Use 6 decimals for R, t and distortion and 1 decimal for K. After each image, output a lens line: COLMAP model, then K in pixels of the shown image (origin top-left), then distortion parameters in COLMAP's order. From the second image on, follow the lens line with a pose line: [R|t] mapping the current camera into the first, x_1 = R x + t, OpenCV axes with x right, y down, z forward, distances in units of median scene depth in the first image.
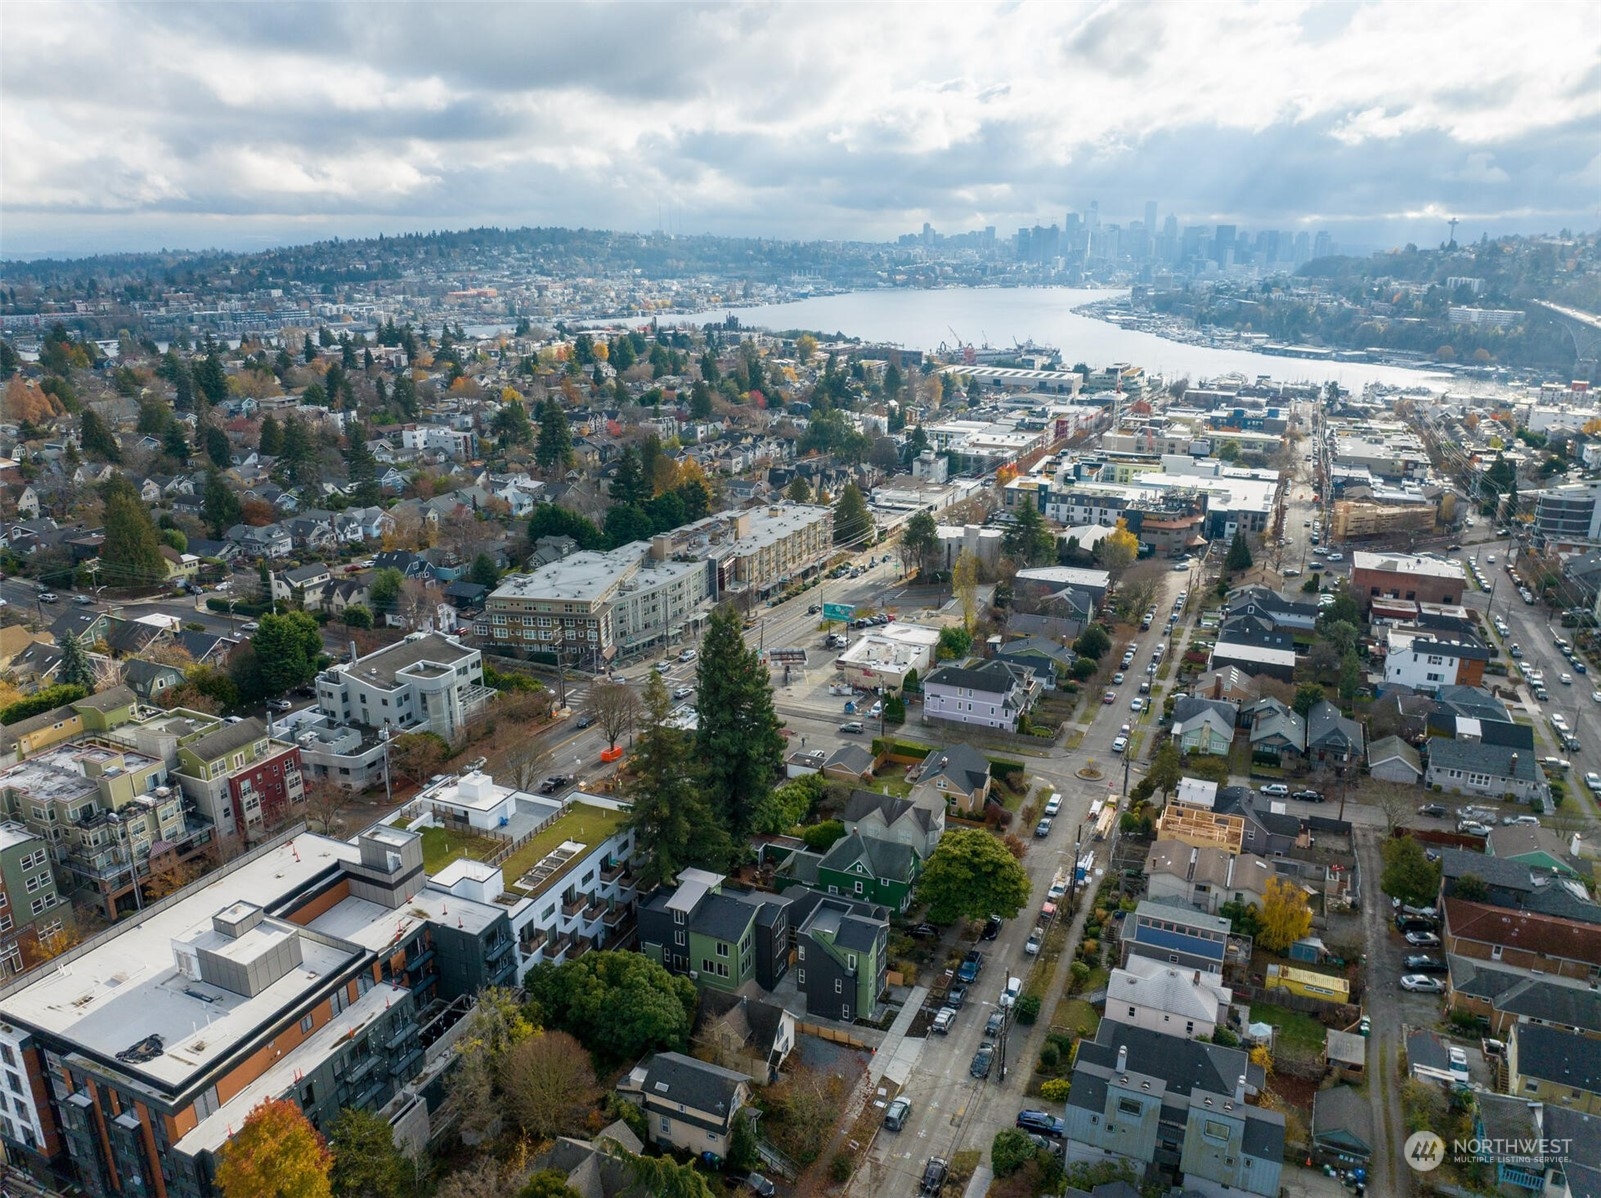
lens RADIAL K [[1129.1, 0, 800.5], [0, 1129.1, 599.0], [0, 0, 1]] dist [-0.022057, -0.032626]
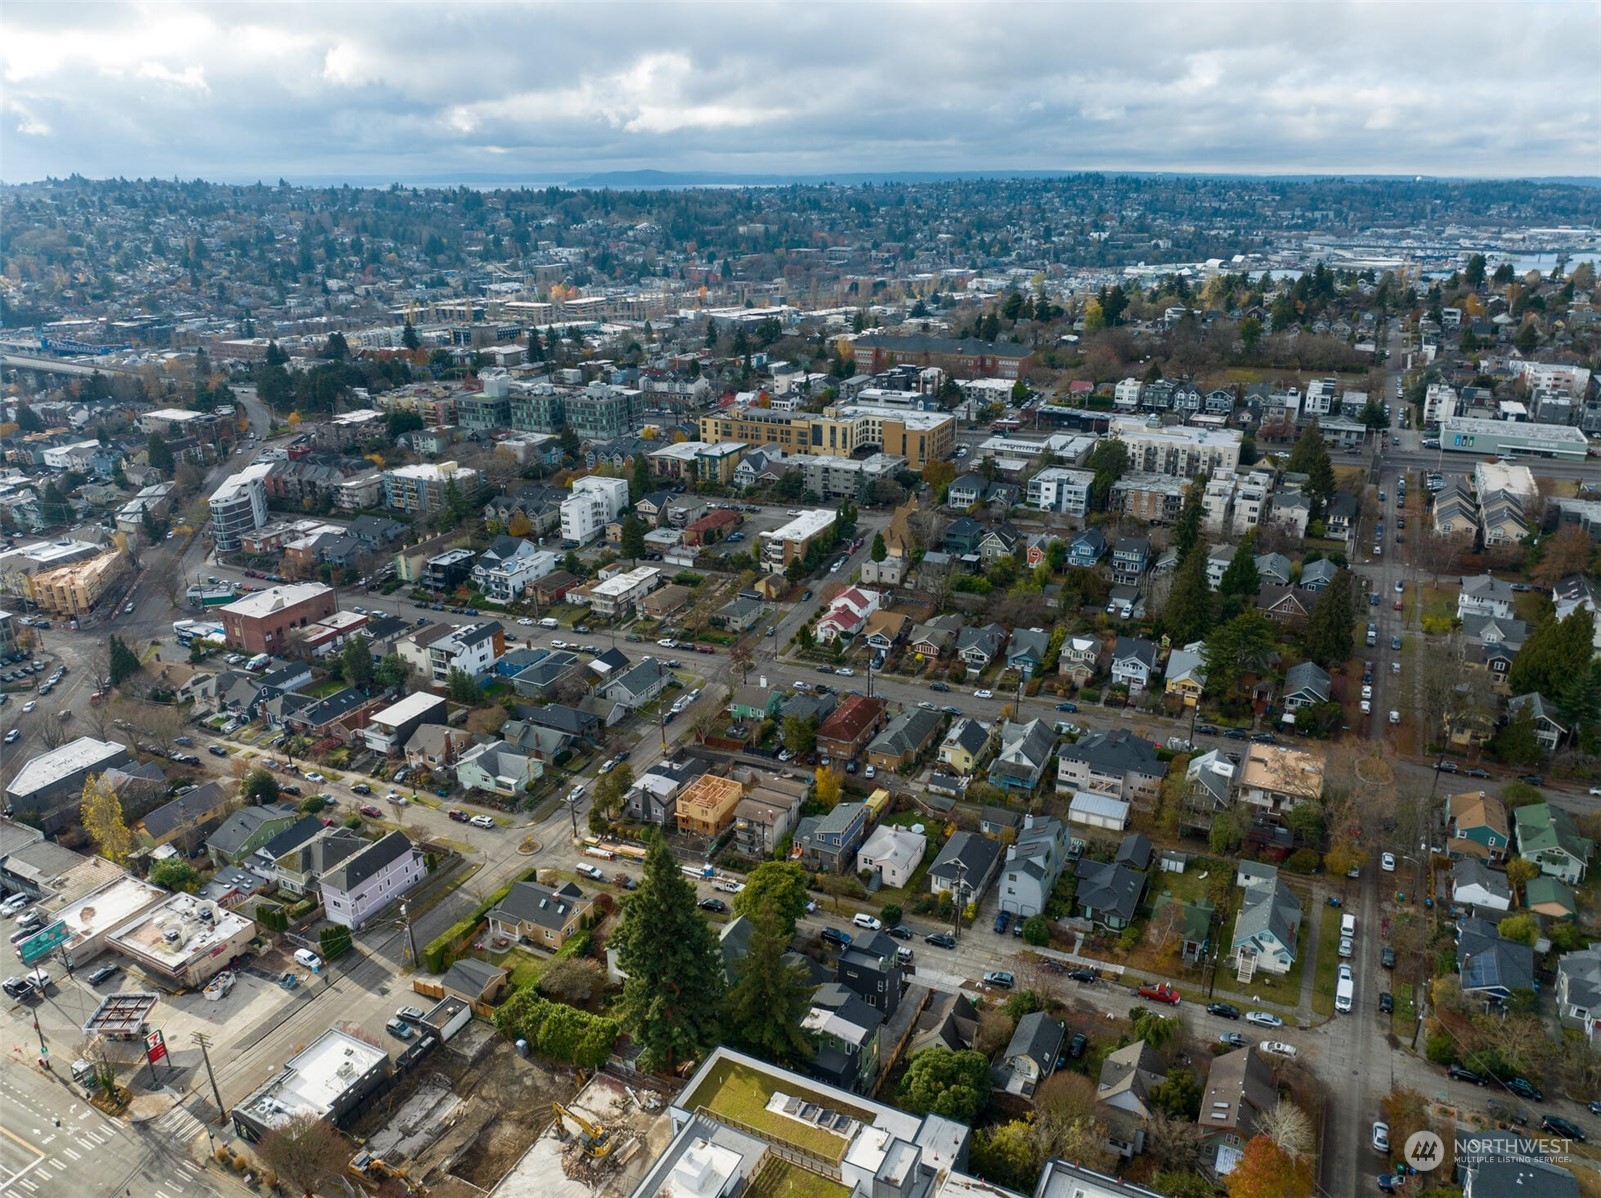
lens RADIAL K [[1129.1, 0, 800.5], [0, 1129.1, 599.0], [0, 0, 1]] dist [-0.022057, -0.032626]
pose [[0.049098, -0.360501, 0.931466, -0.511059], [0.306144, 0.893133, 0.329529, -0.262485], [-0.950718, 0.268983, 0.154216, 0.377458]]
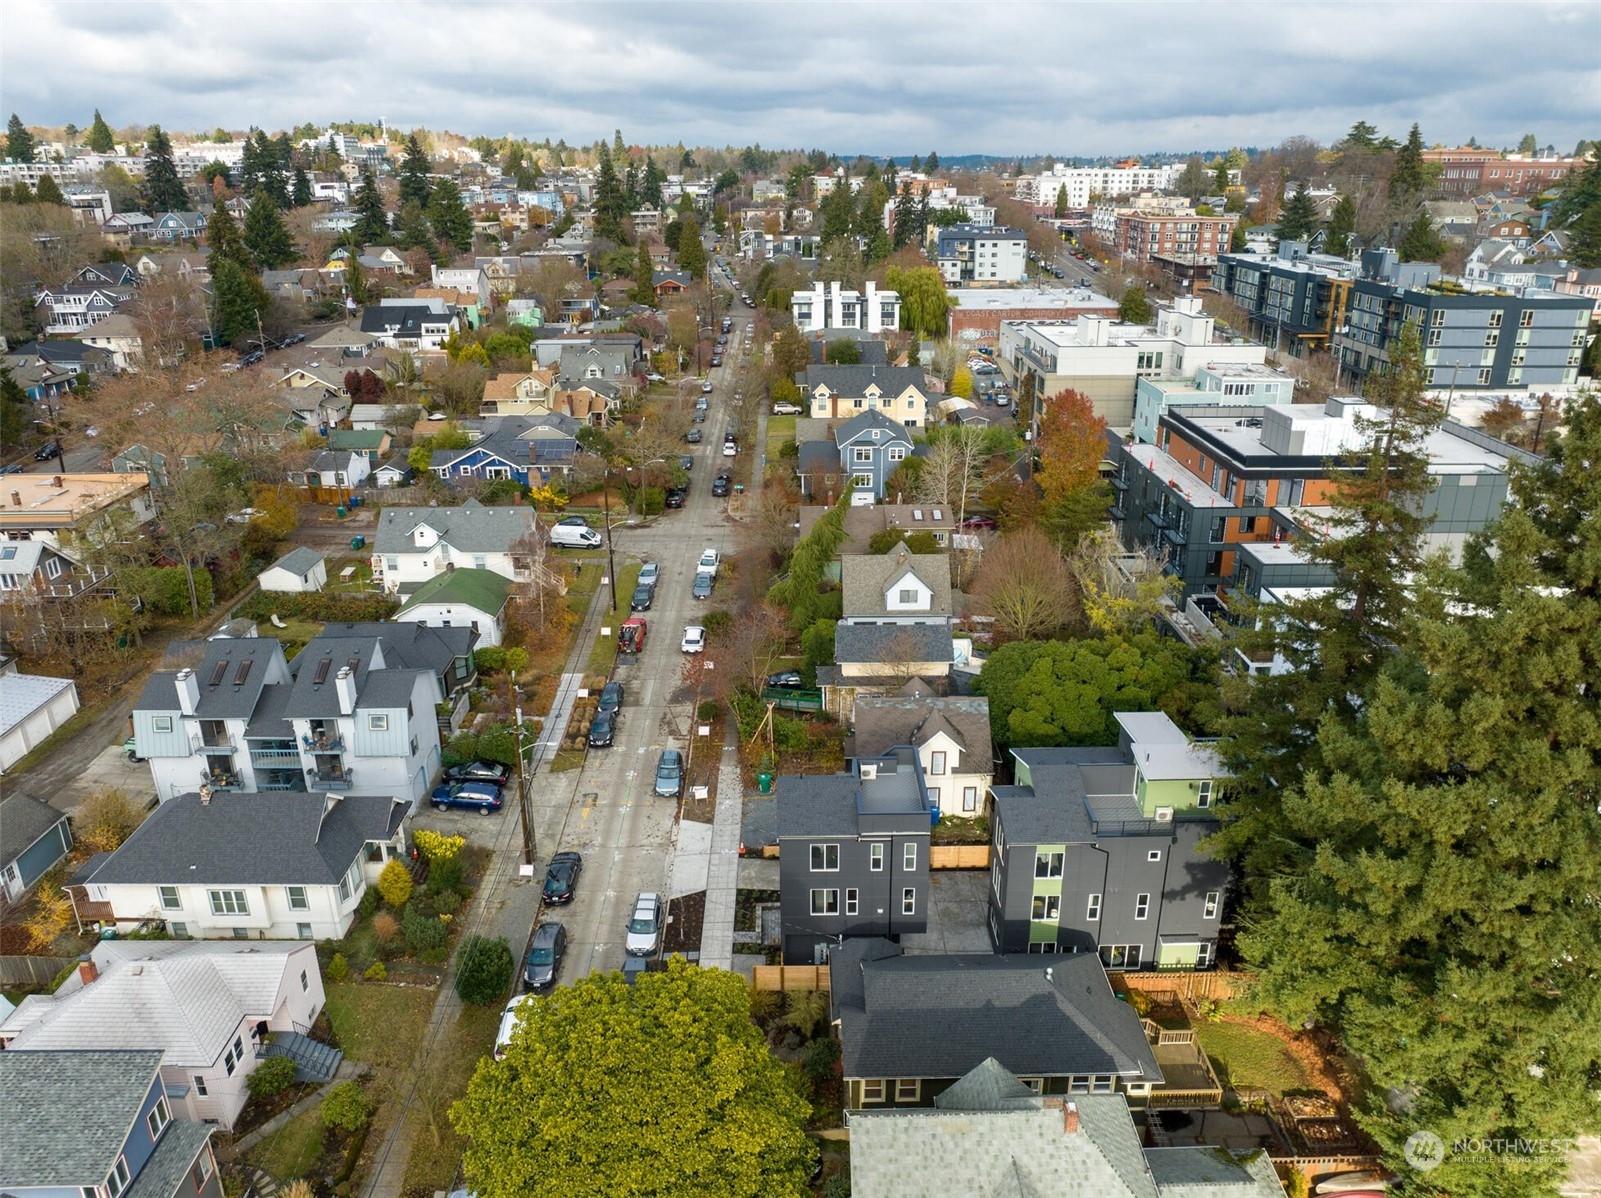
lens RADIAL K [[1129.1, 0, 800.5], [0, 1129.1, 599.0], [0, 0, 1]] dist [-0.022057, -0.032626]
pose [[-0.911630, 0.146161, -0.384146, 0.117248], [-0.125188, 0.791483, 0.598233, -0.035154], [0.391483, 0.593458, -0.703242, 0.634986]]
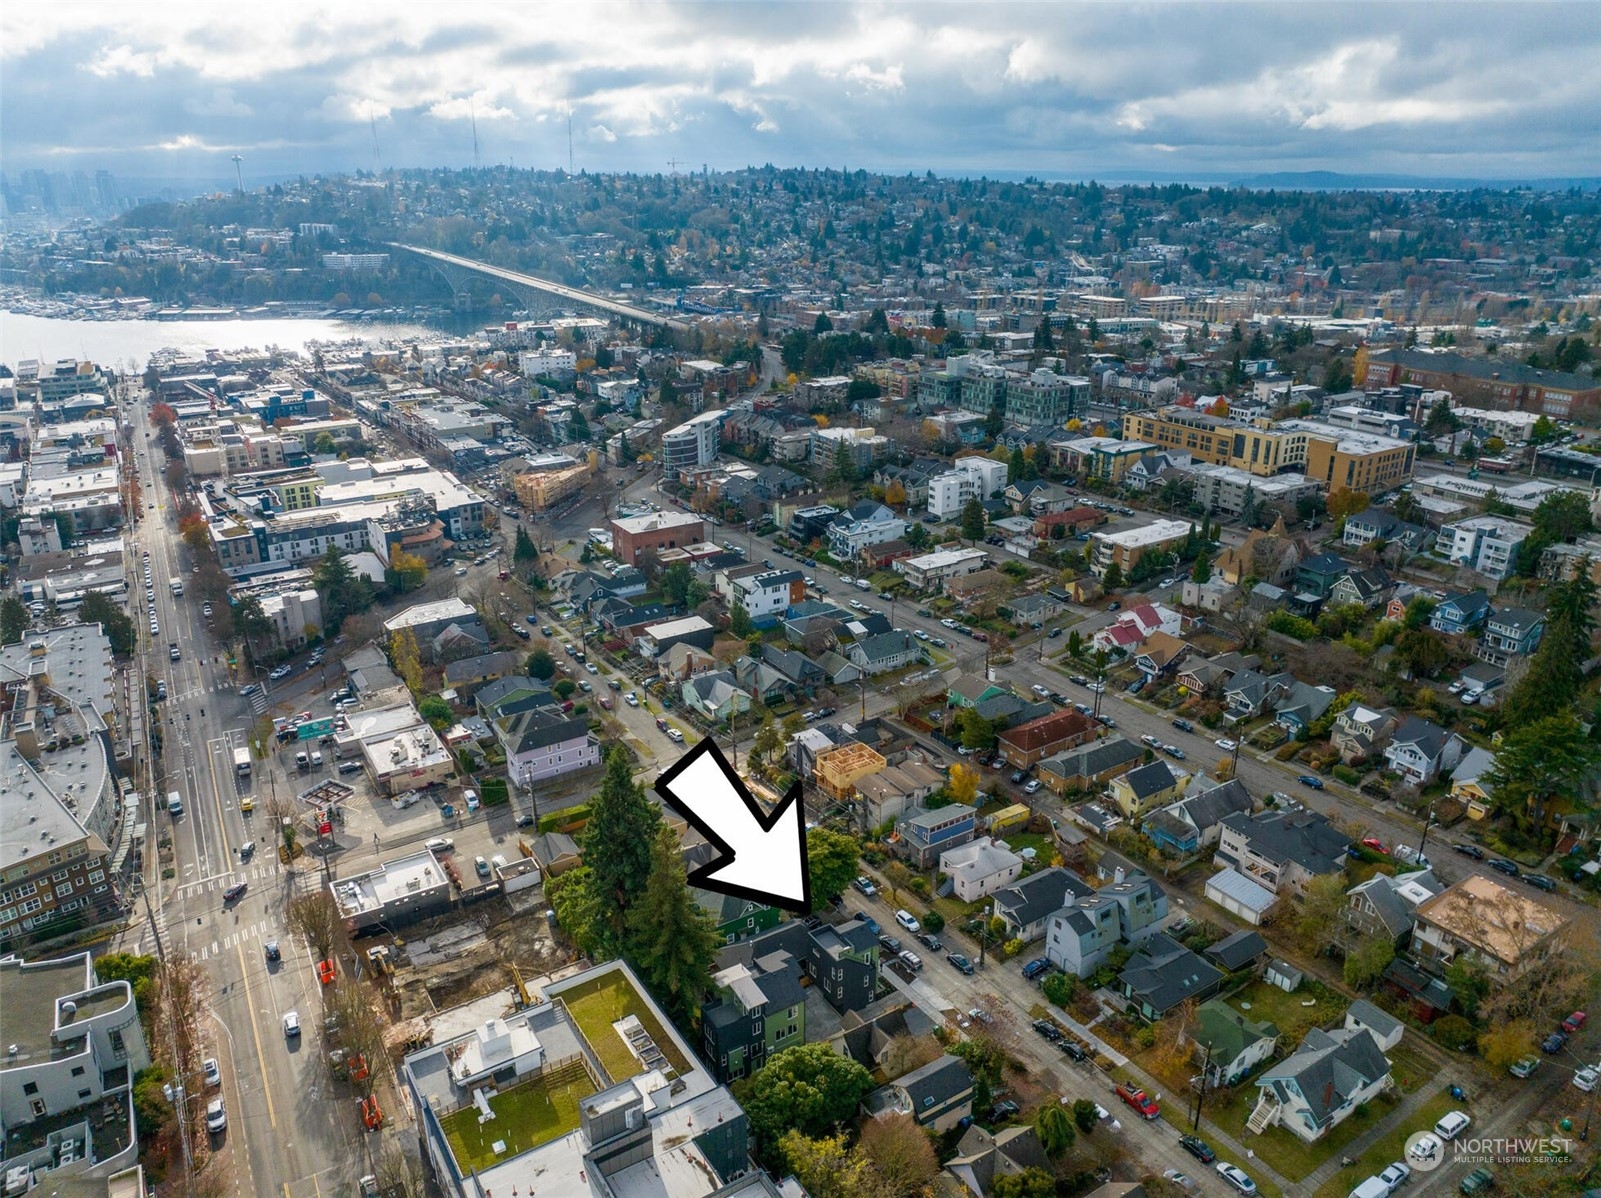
lens RADIAL K [[1127.3, 0, 800.5], [0, 1127.3, 599.0], [0, 0, 1]] dist [-0.026834, -0.006948]
pose [[0.559468, -0.301337, 0.772134, -0.417860], [0.256137, 0.948830, 0.184706, -0.156194], [-0.788283, 0.094435, 0.608023, 0.117715]]
